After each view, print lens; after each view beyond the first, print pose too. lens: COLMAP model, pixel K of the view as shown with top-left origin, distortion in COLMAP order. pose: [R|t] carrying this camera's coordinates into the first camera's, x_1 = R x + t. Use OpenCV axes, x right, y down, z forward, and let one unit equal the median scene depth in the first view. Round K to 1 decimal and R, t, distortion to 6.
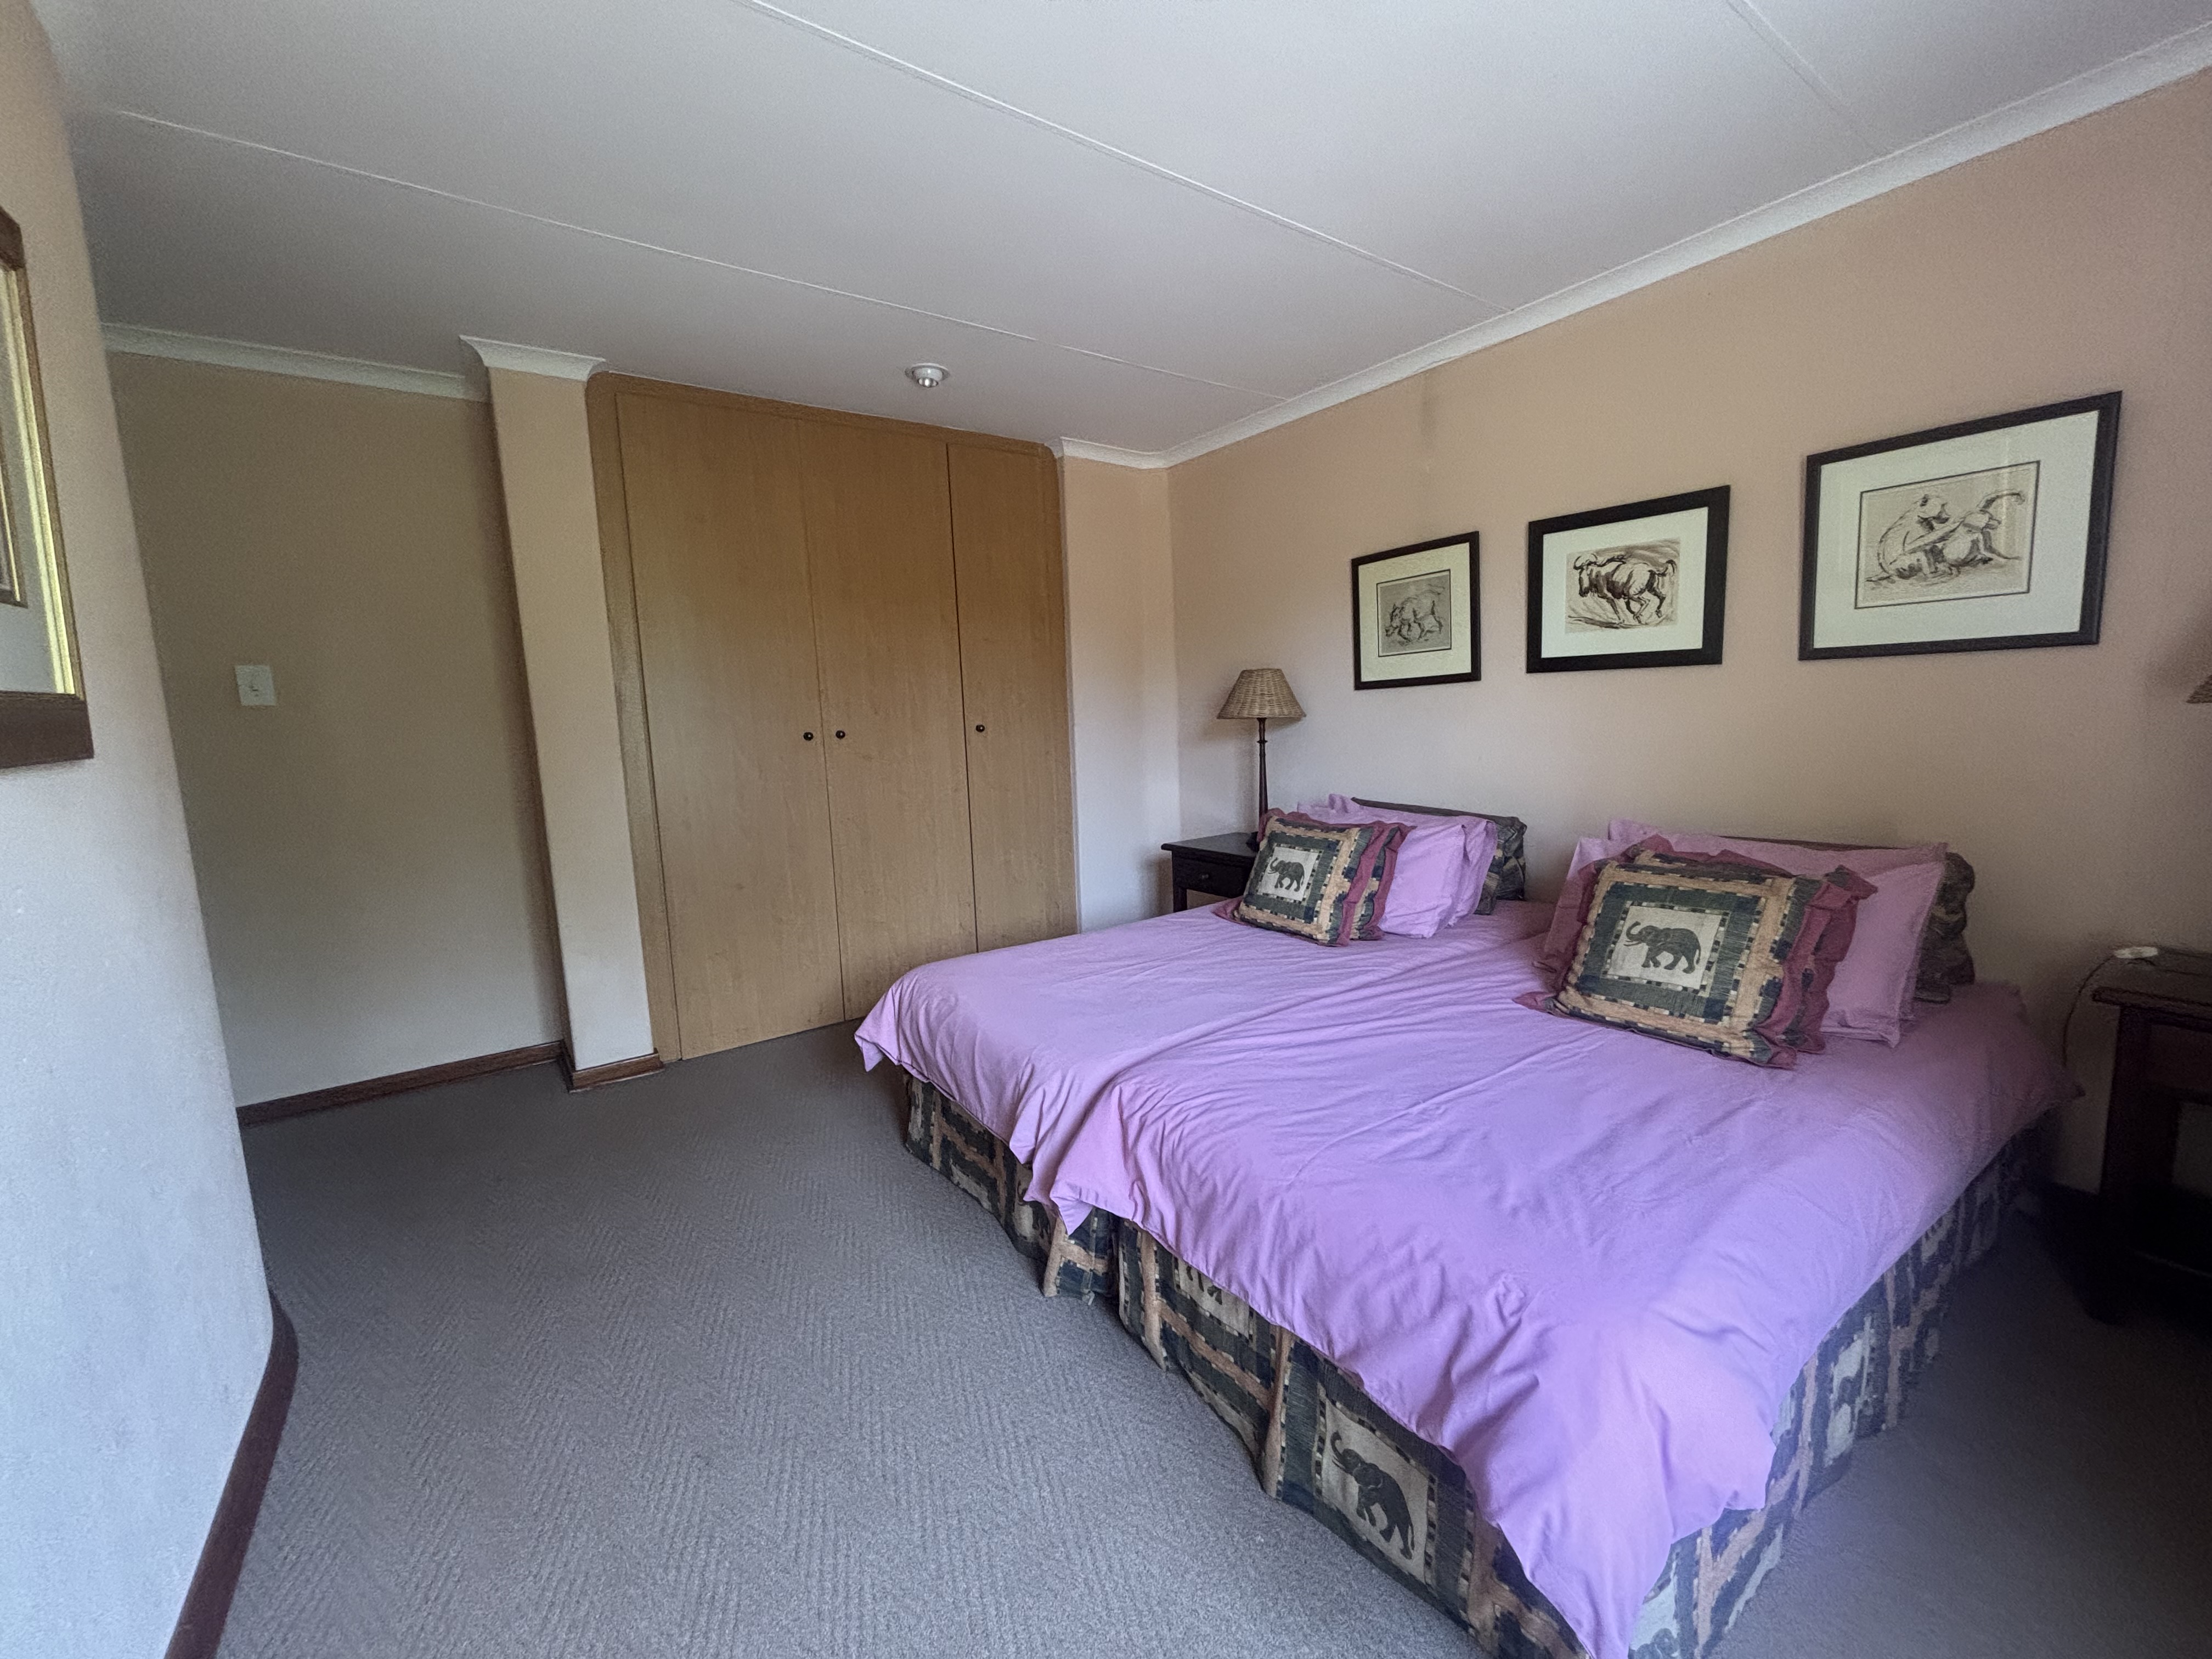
lens RADIAL K [[885.6, 0, 1100.4], [0, 885.6, 830.5], [0, 0, 1]] dist [0.007355, -0.001506]
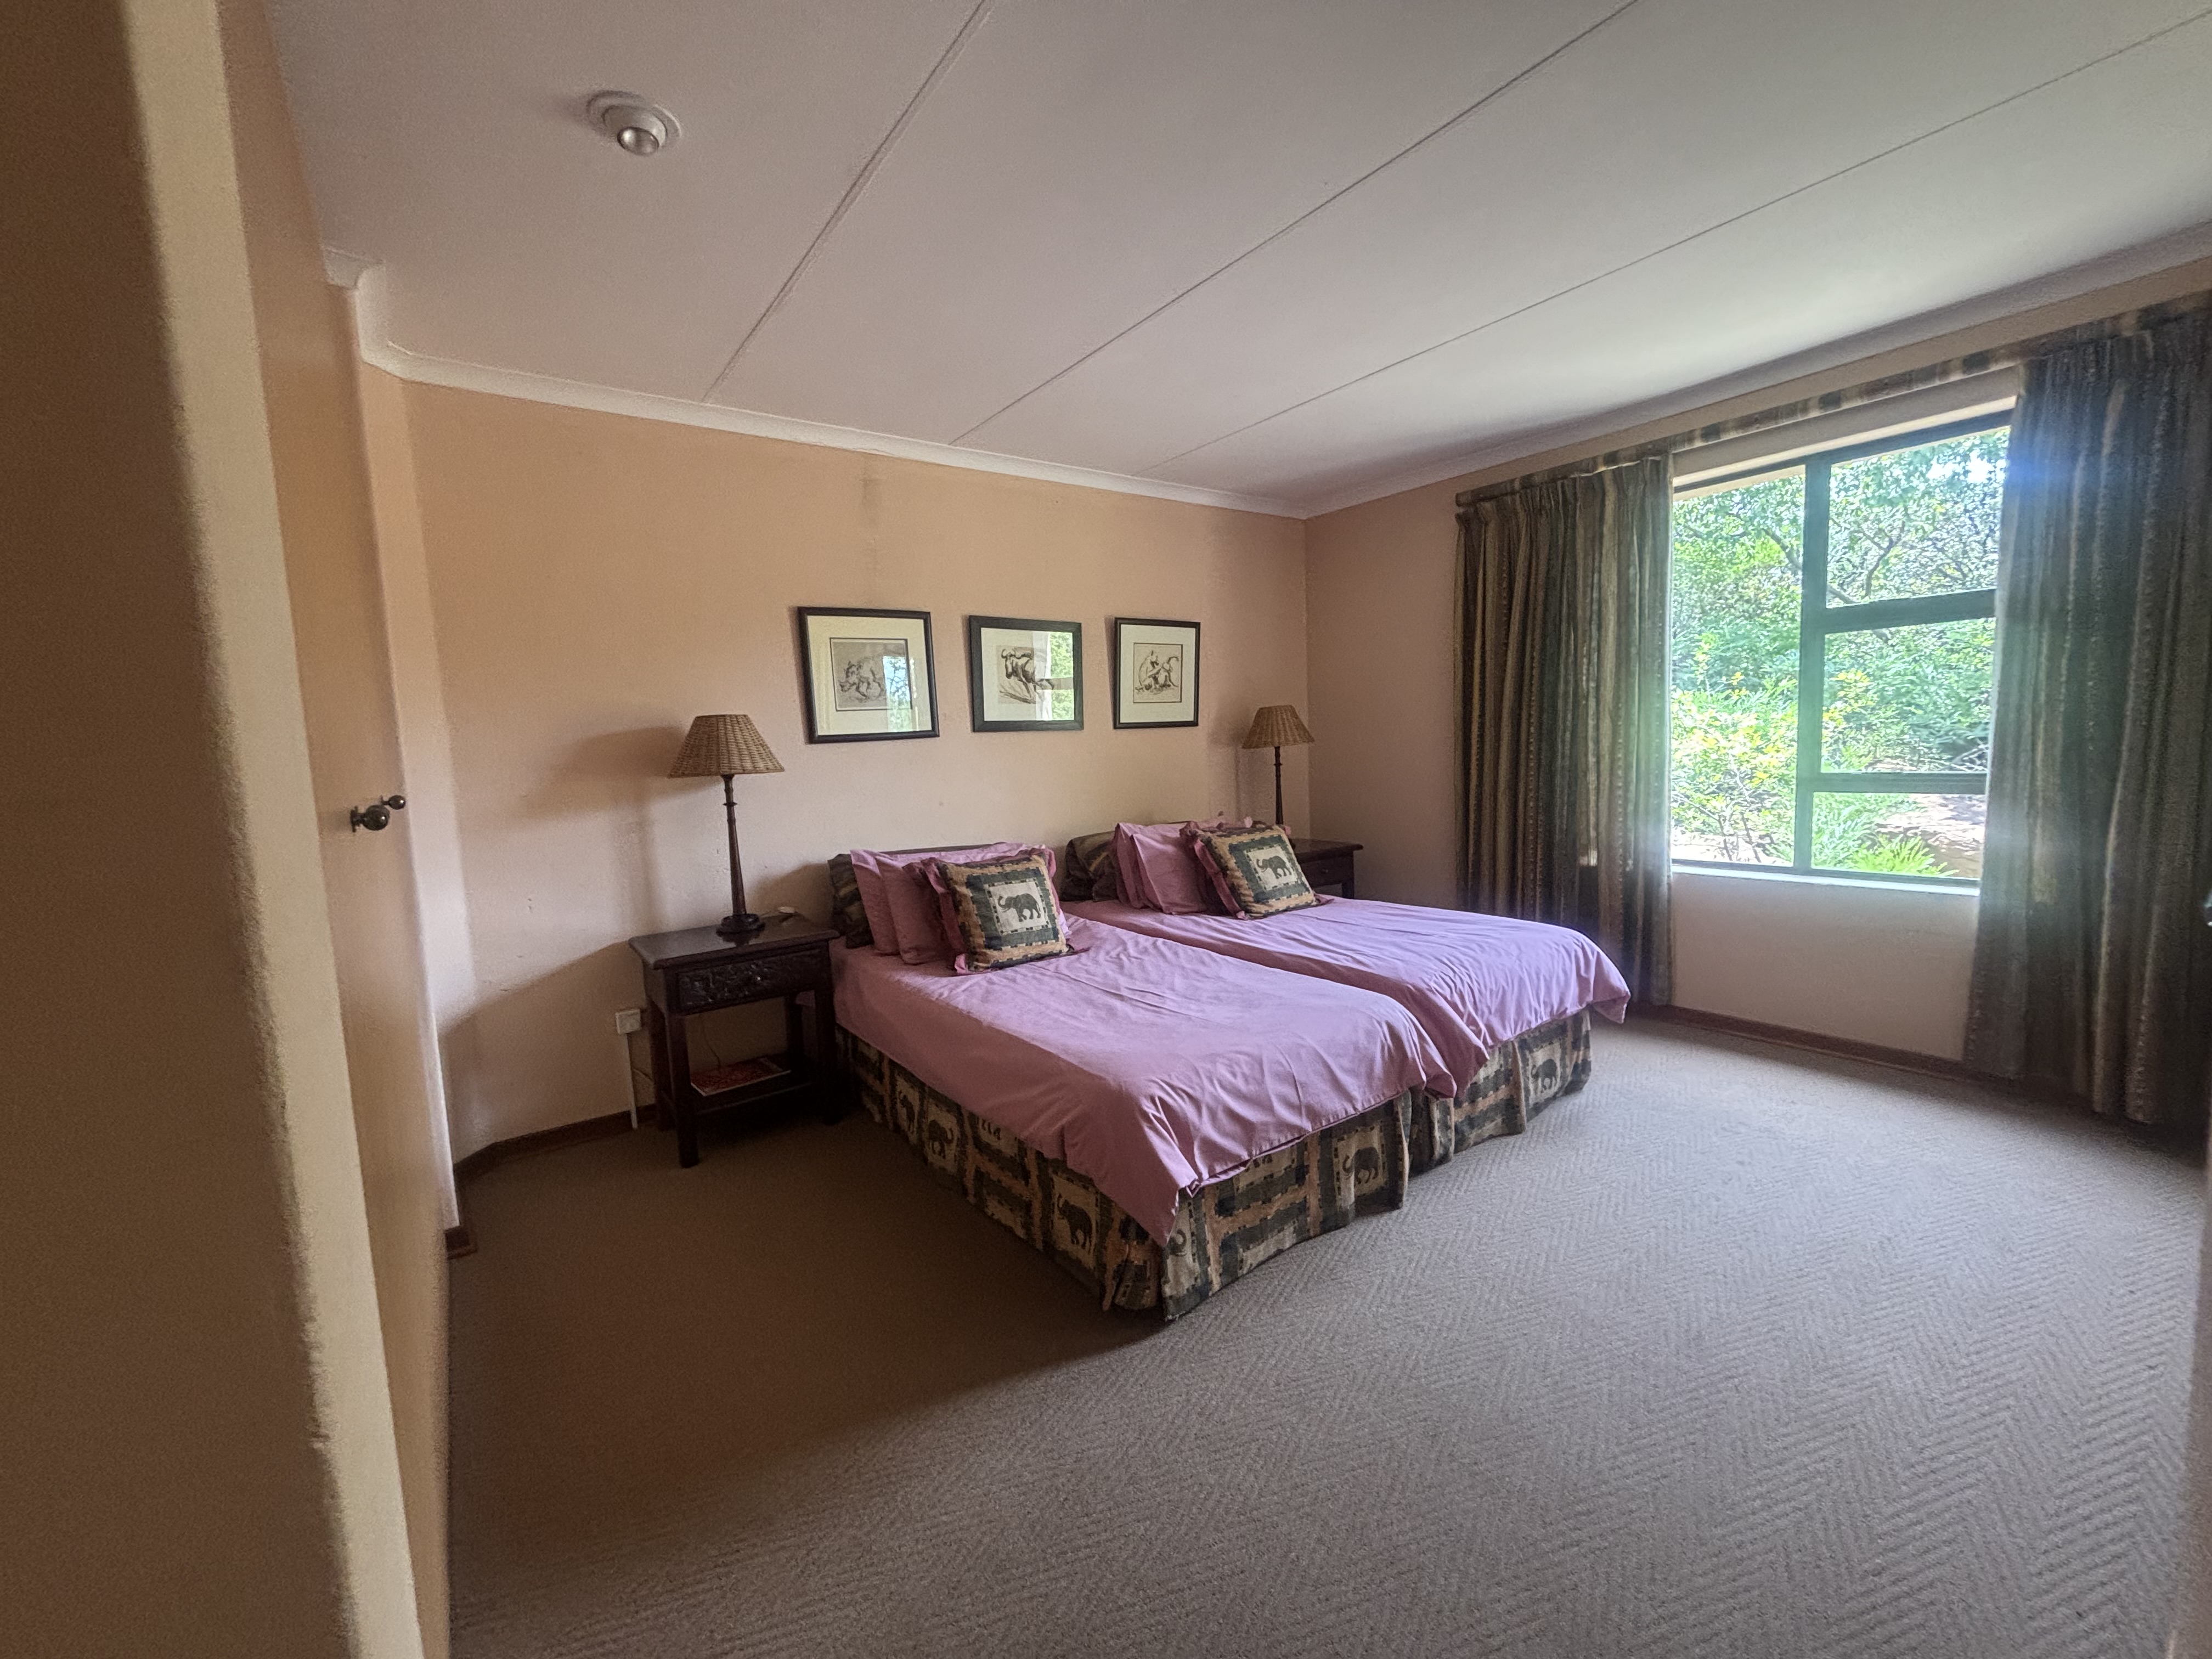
lens RADIAL K [[885.6, 0, 1091.8], [0, 885.6, 835.6], [0, 0, 1]] dist [0.007355, -0.001506]
pose [[-0.007625, -0.067091, 0.997718, -0.869898], [0.178420, 0.981645, 0.067374, -0.093894], [-0.983925, 0.178527, 0.004485, 0.928133]]
